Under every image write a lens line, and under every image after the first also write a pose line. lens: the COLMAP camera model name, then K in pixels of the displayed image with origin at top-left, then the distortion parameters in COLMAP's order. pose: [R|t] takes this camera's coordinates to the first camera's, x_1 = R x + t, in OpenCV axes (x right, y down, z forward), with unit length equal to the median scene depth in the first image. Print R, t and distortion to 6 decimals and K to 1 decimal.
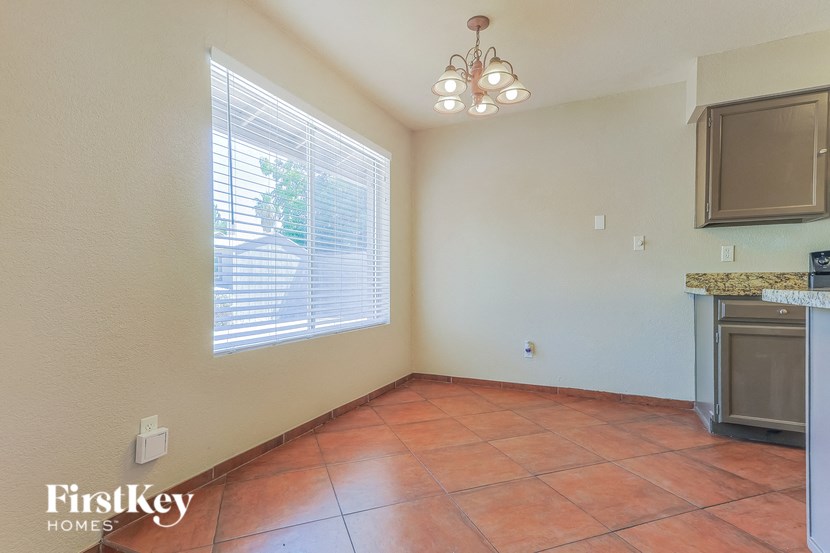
lens RADIAL K [[415.8, 0, 415.0], [0, 415.8, 276.5], [0, 0, 1]] dist [0.007200, 0.011786]
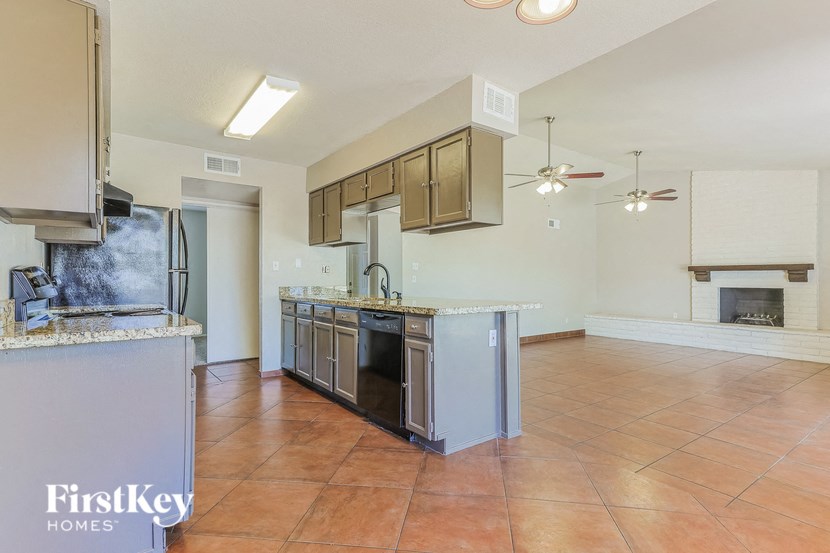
lens RADIAL K [[415.8, 0, 415.0], [0, 415.8, 276.5], [0, 0, 1]] dist [0.007200, 0.011786]
pose [[-0.876962, 0.002638, 0.480552, 0.070597], [-0.000189, 0.999983, -0.005833, -0.066418], [-0.480559, -0.005206, -0.876947, 1.862395]]
